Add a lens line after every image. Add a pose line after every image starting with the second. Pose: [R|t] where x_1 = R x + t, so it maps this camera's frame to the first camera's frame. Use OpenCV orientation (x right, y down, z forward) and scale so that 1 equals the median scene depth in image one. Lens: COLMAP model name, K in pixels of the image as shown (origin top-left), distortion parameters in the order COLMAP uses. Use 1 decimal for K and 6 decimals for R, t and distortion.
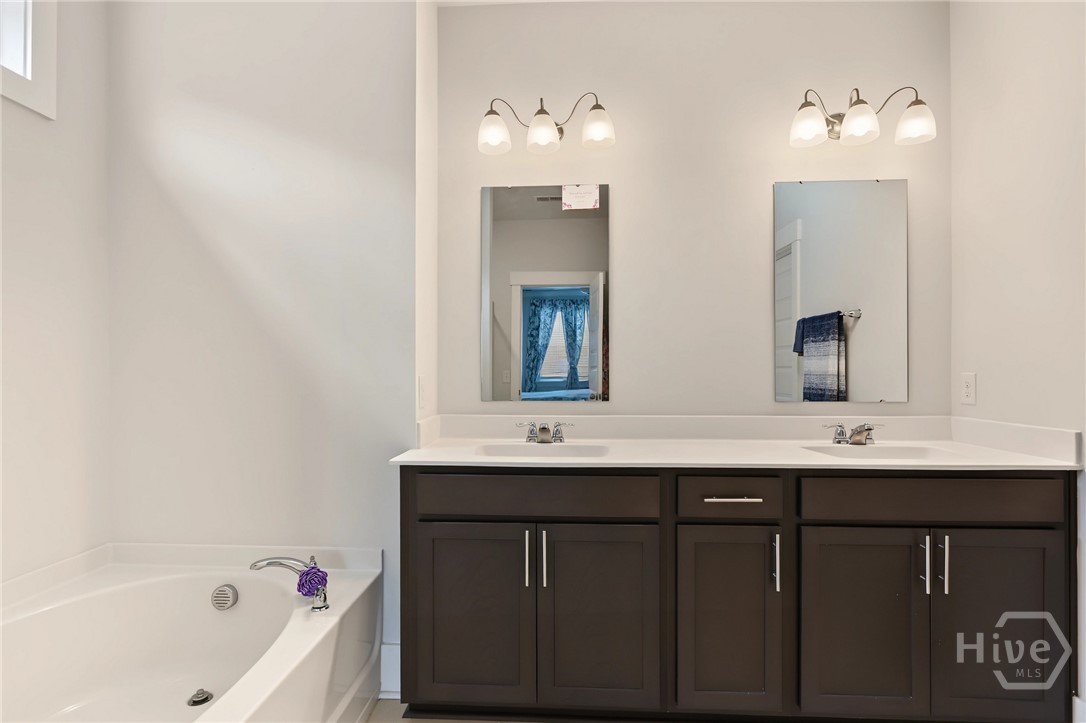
lens RADIAL K [[528.1, 0, 542.8], [0, 528.1, 368.2], [0, 0, 1]] dist [0.002634, 0.000251]
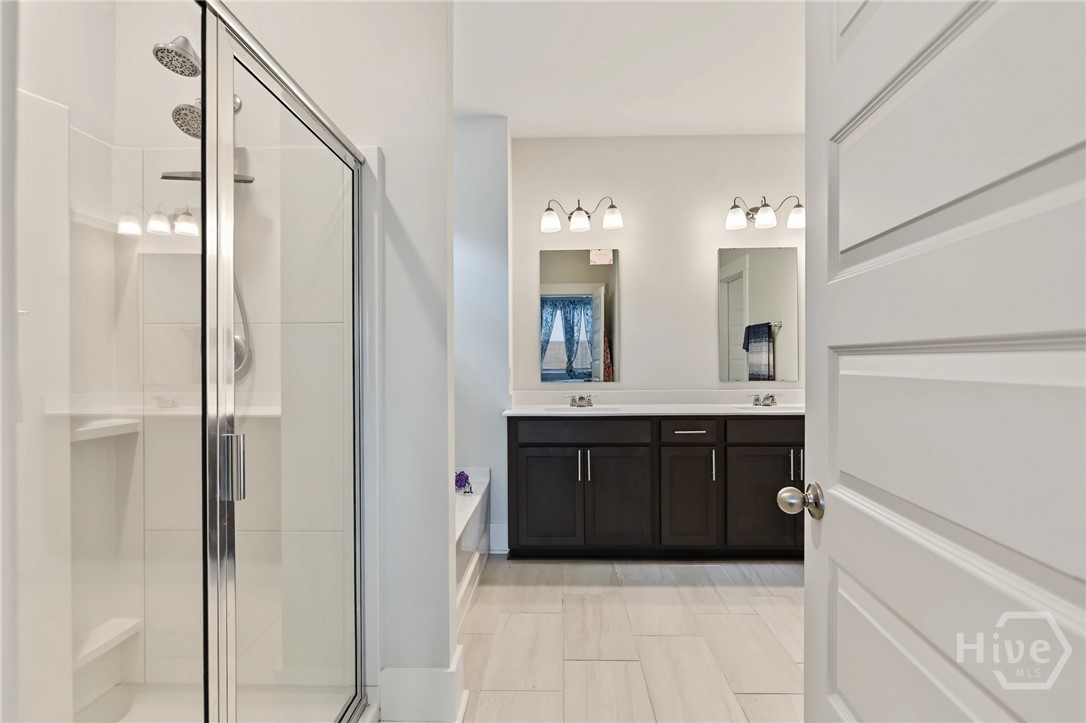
lens RADIAL K [[528.1, 0, 544.9], [0, 528.1, 361.8], [0, 0, 1]] dist [0.002634, 0.000251]
pose [[0.999607, -0.006189, 0.027329, -0.158014], [0.006124, 0.999978, 0.002470, -0.005228], [-0.027344, -0.002302, 0.999623, -0.666785]]
